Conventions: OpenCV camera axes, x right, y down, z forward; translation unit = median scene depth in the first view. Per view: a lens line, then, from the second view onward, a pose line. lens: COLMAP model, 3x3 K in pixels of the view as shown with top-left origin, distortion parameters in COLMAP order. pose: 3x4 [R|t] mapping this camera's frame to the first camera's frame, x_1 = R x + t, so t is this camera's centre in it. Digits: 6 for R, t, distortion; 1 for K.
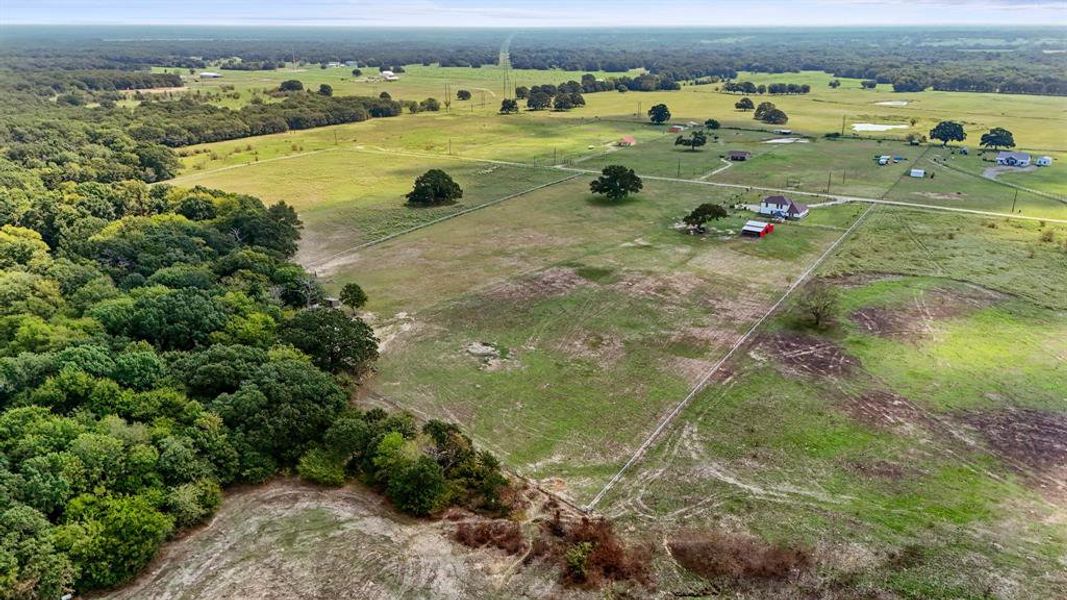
lens RADIAL K [[738.8, 0, 533.5], [0, 738.8, 300.0], [0, 0, 1]] dist [0.045084, -0.004693]
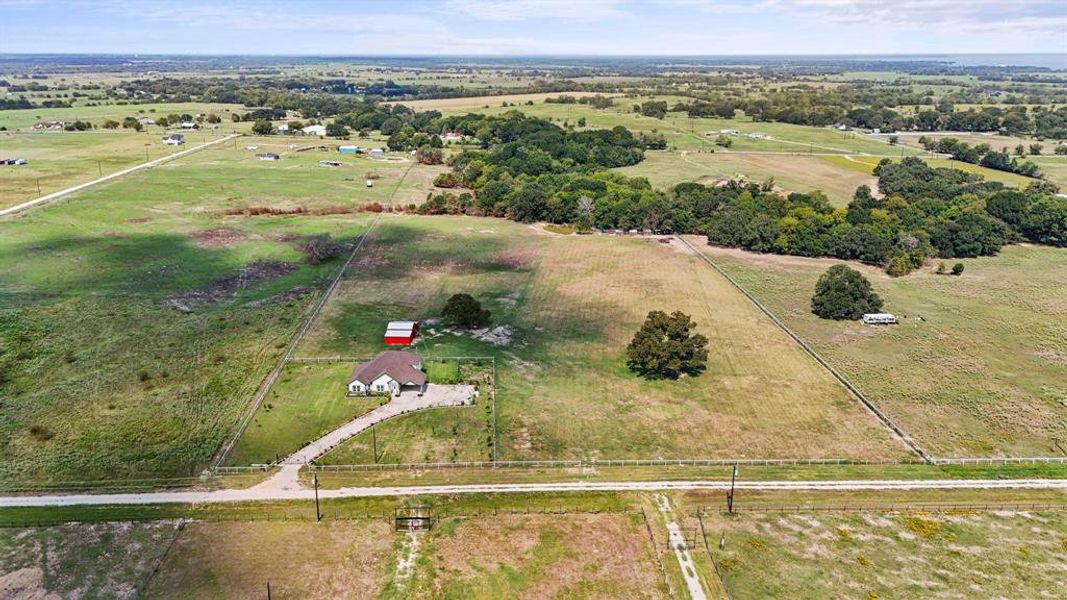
lens RADIAL K [[738.8, 0, 533.5], [0, 738.8, 300.0], [0, 0, 1]] dist [0.045084, -0.004693]
pose [[-0.800006, 0.187615, -0.569904, 0.771180], [-0.211410, 0.800790, 0.560393, -0.718351], [0.561512, 0.568802, -0.600974, 1.869217]]
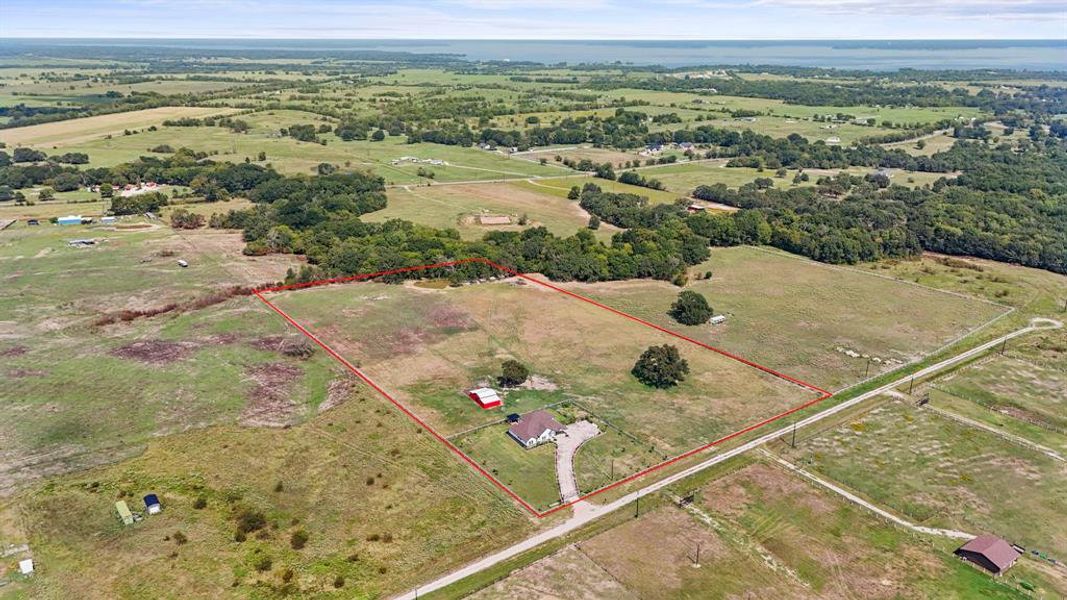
lens RADIAL K [[738.8, 0, 533.5], [0, 738.8, 300.0], [0, 0, 1]] dist [0.045084, -0.004693]
pose [[-0.341930, 0.301515, -0.890041, 1.419034], [-0.335836, 0.845373, 0.415403, -0.813179], [0.877666, 0.440946, -0.187799, 1.465667]]
